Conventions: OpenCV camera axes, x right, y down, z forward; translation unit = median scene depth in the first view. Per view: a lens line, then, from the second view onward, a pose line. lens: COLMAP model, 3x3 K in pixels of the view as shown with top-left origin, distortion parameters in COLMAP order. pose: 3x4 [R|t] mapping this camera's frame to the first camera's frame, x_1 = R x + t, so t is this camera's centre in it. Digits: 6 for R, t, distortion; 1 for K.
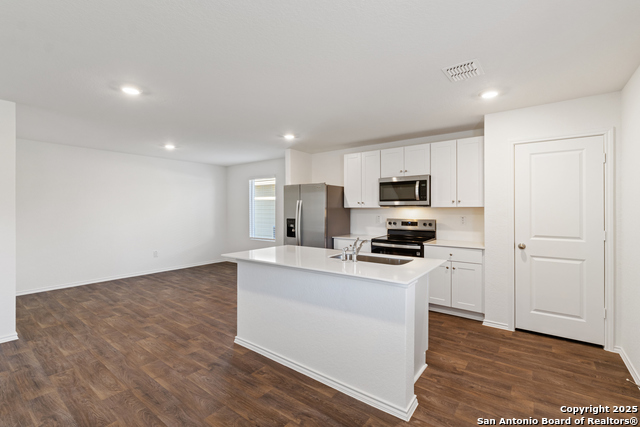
lens RADIAL K [[286.9, 0, 320.0], [0, 286.9, 213.5], [0, 0, 1]] dist [0.000805, 0.000224]
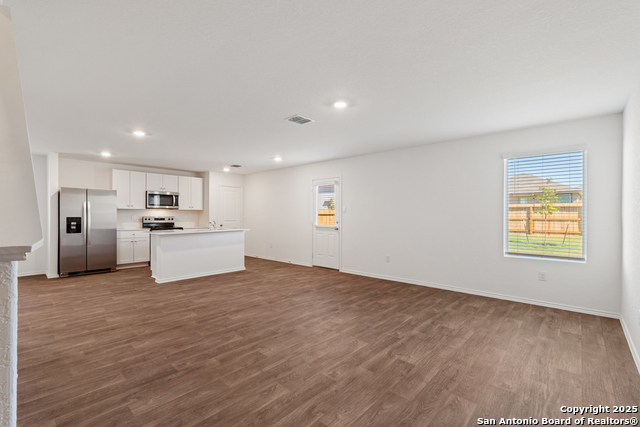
lens RADIAL K [[286.9, 0, 320.0], [0, 286.9, 213.5], [0, 0, 1]] dist [0.000805, 0.000224]
pose [[0.102061, 0.004285, 0.994769, -1.952289], [0.006936, 0.999963, -0.005019, 0.026842], [-0.994754, 0.007412, 0.102027, -0.170834]]
